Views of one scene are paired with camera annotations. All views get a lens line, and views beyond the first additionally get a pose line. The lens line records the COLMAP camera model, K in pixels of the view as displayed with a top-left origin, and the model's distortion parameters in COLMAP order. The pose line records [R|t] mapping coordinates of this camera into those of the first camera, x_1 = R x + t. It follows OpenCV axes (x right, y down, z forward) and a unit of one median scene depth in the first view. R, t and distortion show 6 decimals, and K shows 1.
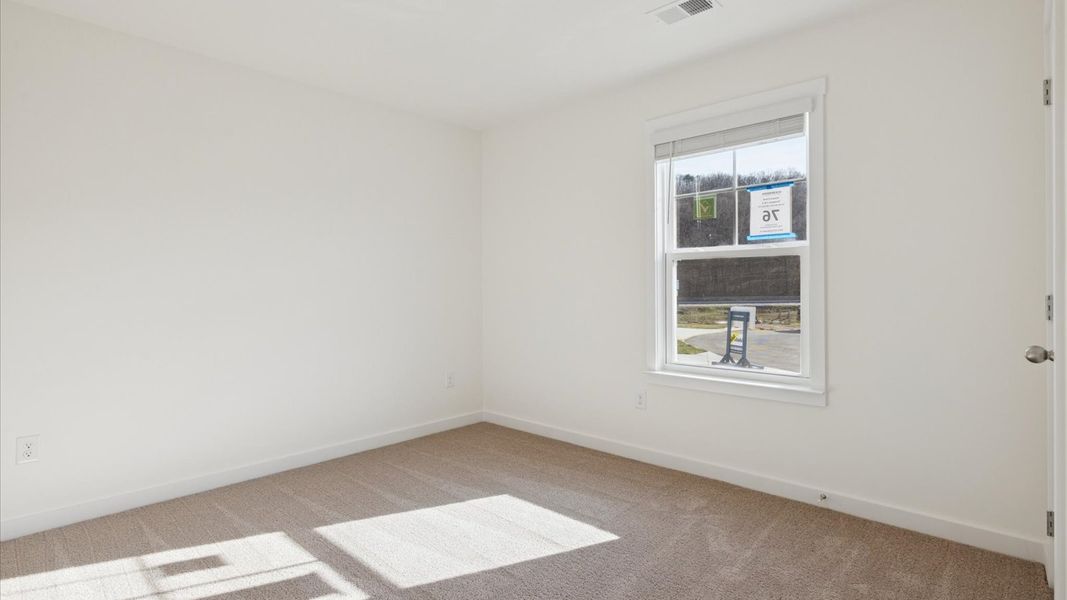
lens RADIAL K [[709.4, 0, 527.9], [0, 709.4, 297.5], [0, 0, 1]] dist [0.011565, 0.000877]
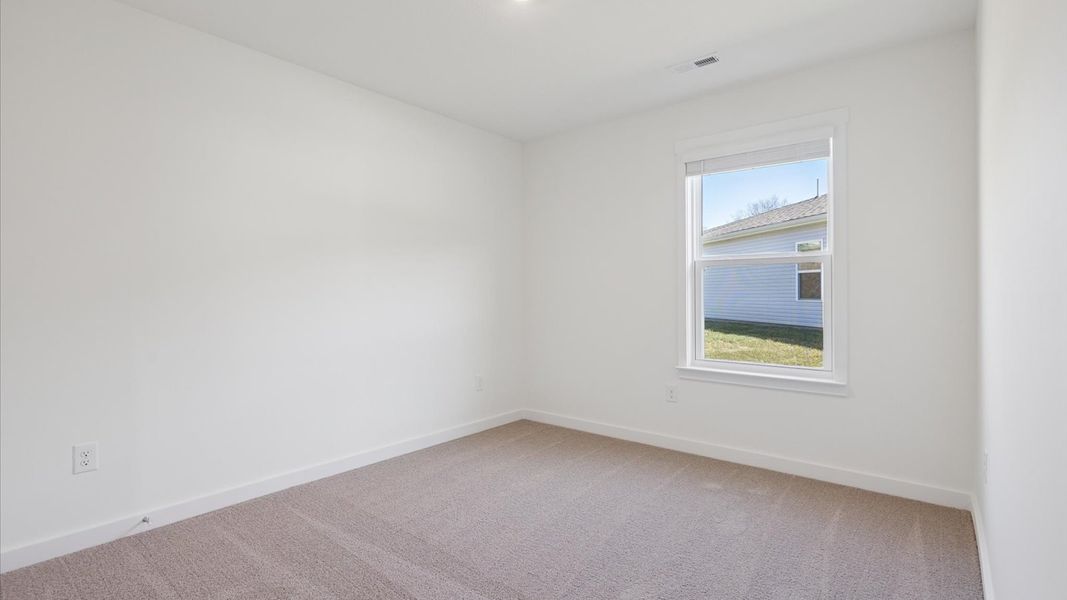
lens RADIAL K [[488.6, 0, 514.7], [0, 488.6, 290.4], [0, 0, 1]] dist [0.002790, 0.000224]
pose [[0.974209, 0.003711, 0.225615, -0.255404], [-0.000339, 0.999888, -0.014983, -0.003996], [-0.225646, 0.014520, 0.974101, 0.324477]]
